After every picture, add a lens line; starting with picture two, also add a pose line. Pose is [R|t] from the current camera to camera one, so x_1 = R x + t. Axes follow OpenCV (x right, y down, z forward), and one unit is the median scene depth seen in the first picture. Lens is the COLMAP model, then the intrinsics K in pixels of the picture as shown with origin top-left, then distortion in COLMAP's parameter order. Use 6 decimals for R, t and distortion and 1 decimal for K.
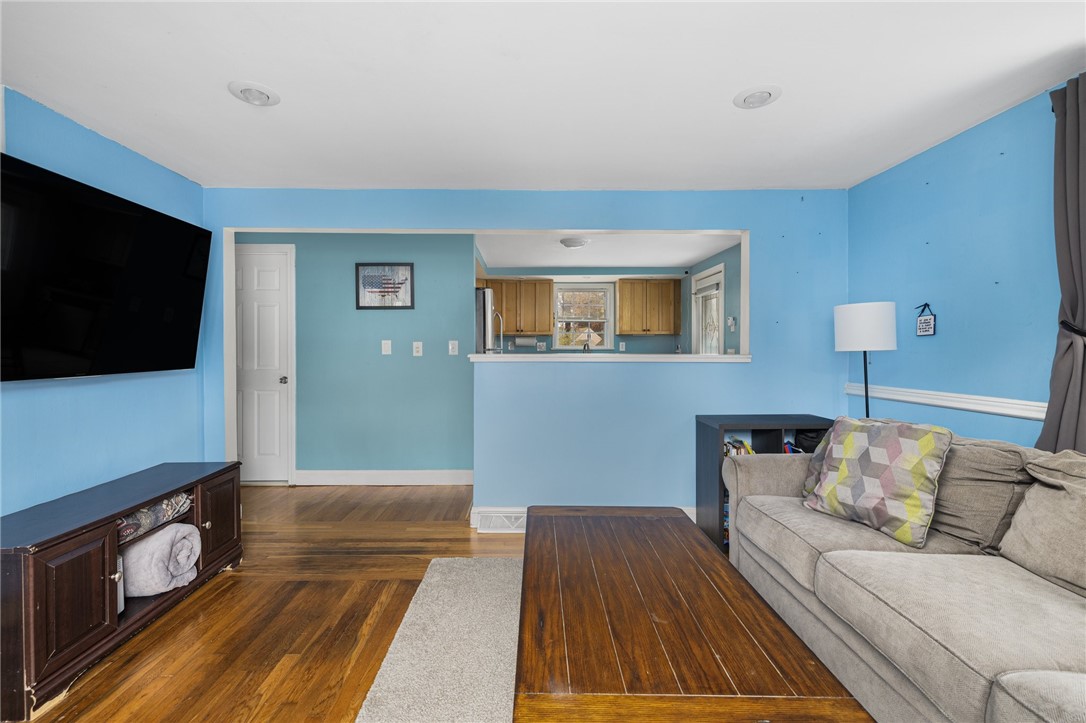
lens RADIAL K [[460.4, 0, 541.2], [0, 460.4, 362.9], [0, 0, 1]] dist [-0.002838, -0.000060]
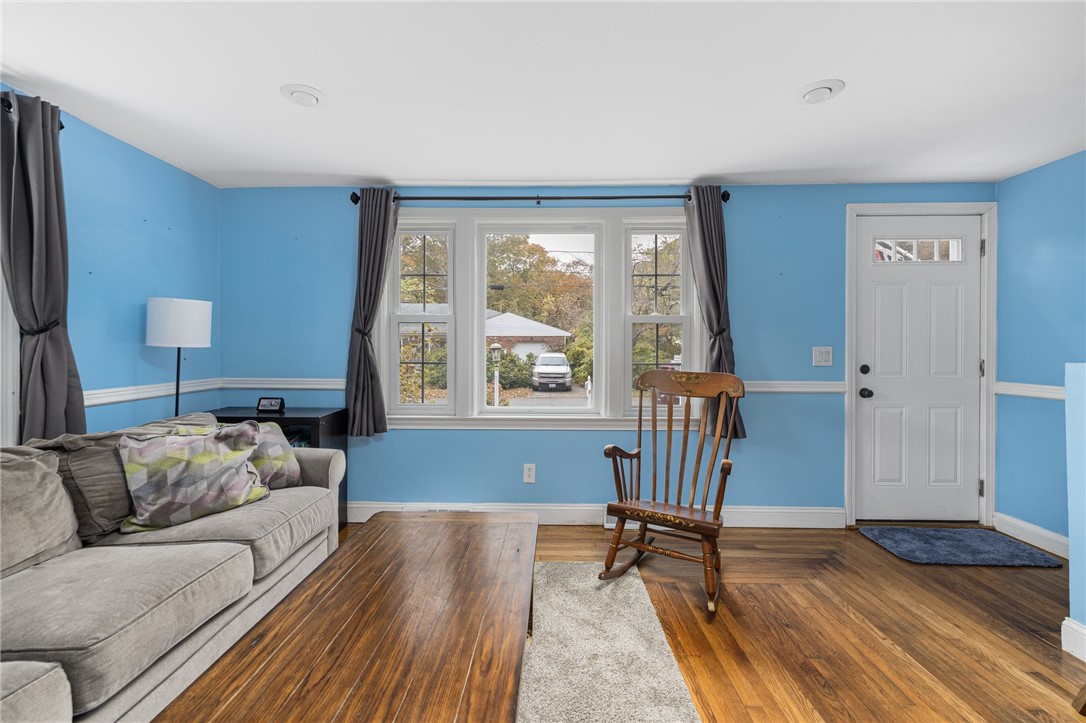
lens RADIAL K [[460.4, 0, 537.6], [0, 460.4, 351.5], [0, 0, 1]] dist [-0.002838, -0.000060]
pose [[-0.998737, 0.000494, 0.050233, -0.050918], [0.002678, 0.999053, 0.043428, -0.028096], [-0.050164, 0.043507, -0.997793, 0.940092]]
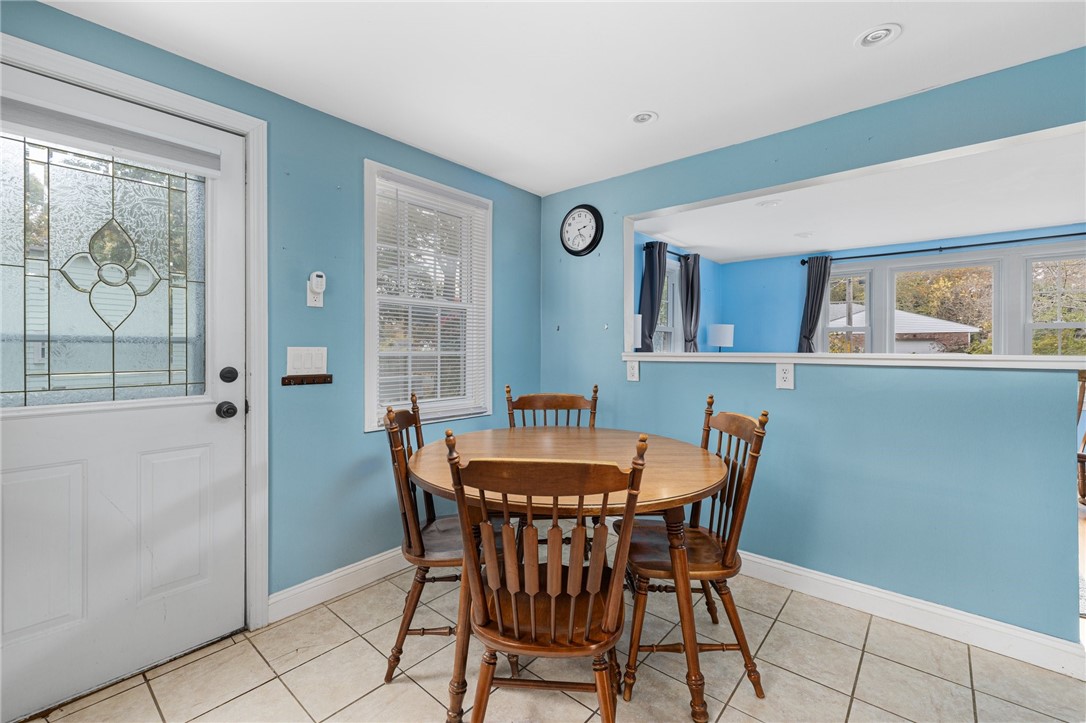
lens RADIAL K [[460.4, 0, 544.6], [0, 460.4, 347.9], [0, 0, 1]] dist [-0.002838, -0.000060]
pose [[-0.739912, 0.002020, 0.672701, -0.056199], [0.025945, 0.999337, 0.025537, -0.062664], [-0.672203, 0.036349, -0.739474, 2.022994]]
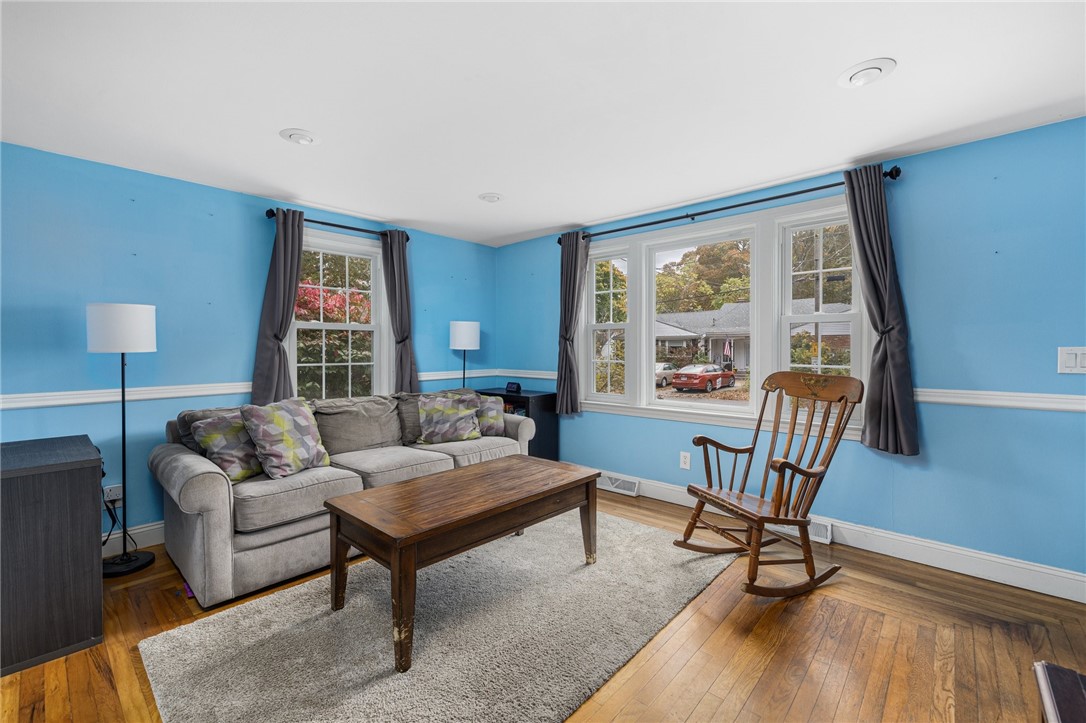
lens RADIAL K [[460.4, 0, 538.7], [0, 460.4, 355.1], [0, 0, 1]] dist [-0.002838, -0.000060]
pose [[-0.717561, -0.005132, 0.696477, -0.561061], [0.027293, 0.998998, 0.035481, -0.028096], [-0.695961, 0.044469, -0.716701, 1.005755]]
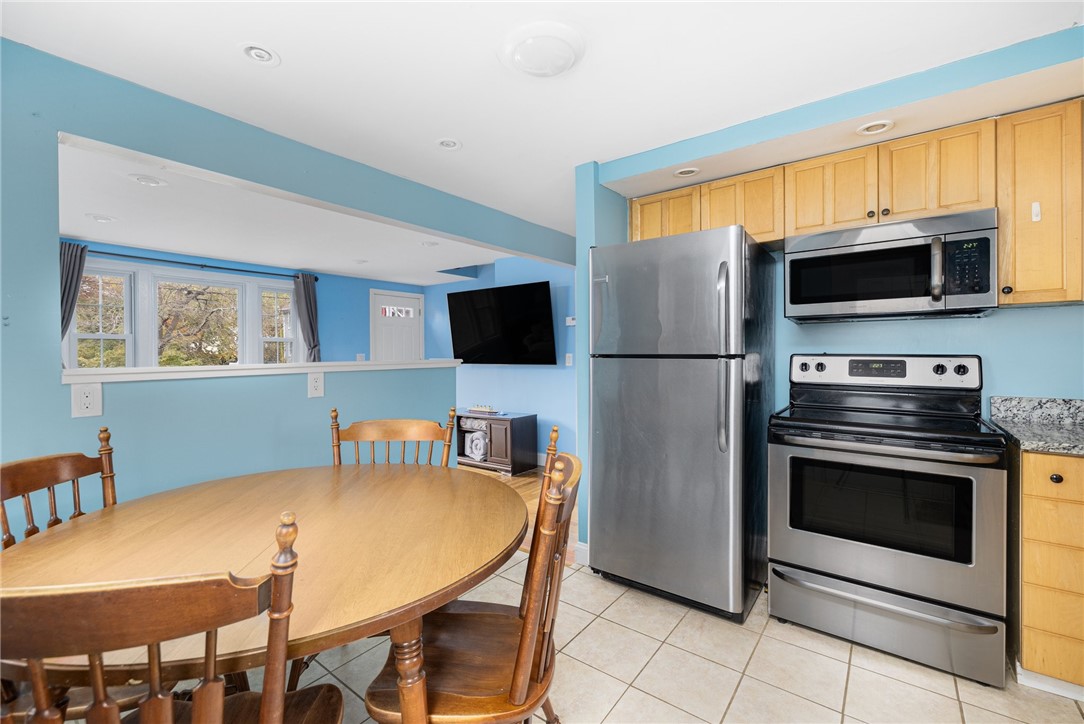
lens RADIAL K [[459.5, 0, 543.9], [0, 459.5, 358.0], [0, 0, 1]] dist [-0.002838, -0.000060]
pose [[-0.620500, 0.017315, -0.784015, 0.588065], [-0.018260, 0.999166, 0.036519, -0.071173], [0.783994, 0.036976, -0.619666, 1.999254]]
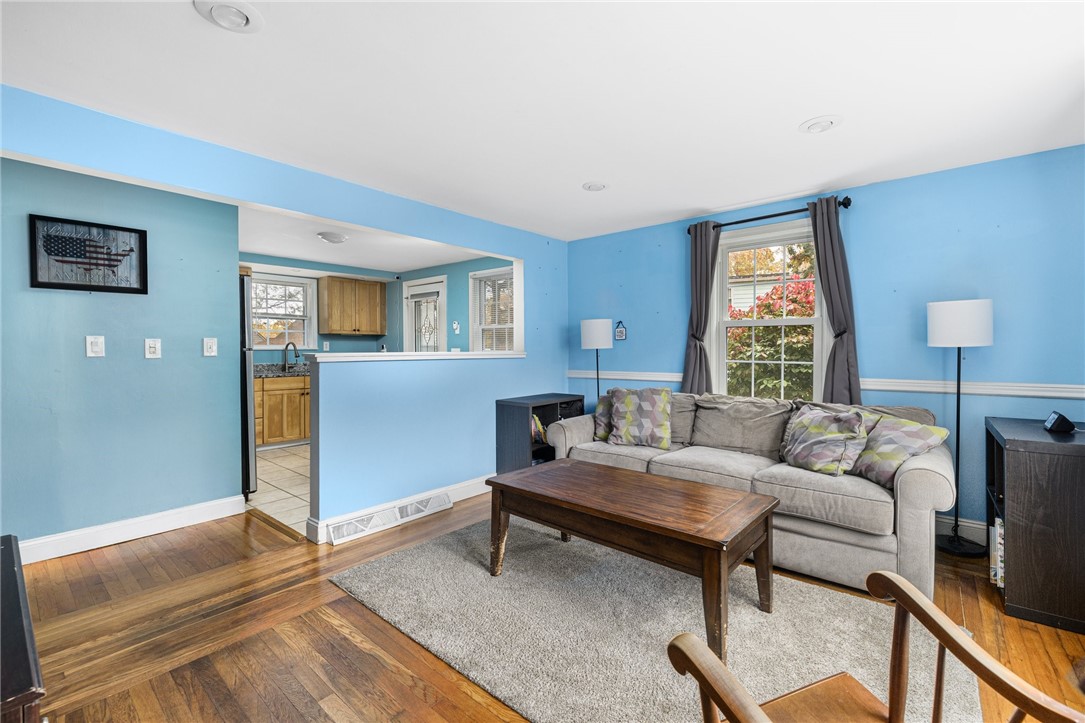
lens RADIAL K [[460.0, 0, 543.0], [0, 460.0, 367.5], [0, 0, 1]] dist [-0.002838, -0.000060]
pose [[0.659179, -0.031718, 0.751317, -0.584563], [0.025538, 0.999478, 0.019789, 0.002789], [-0.751552, 0.006142, 0.659645, 0.075389]]
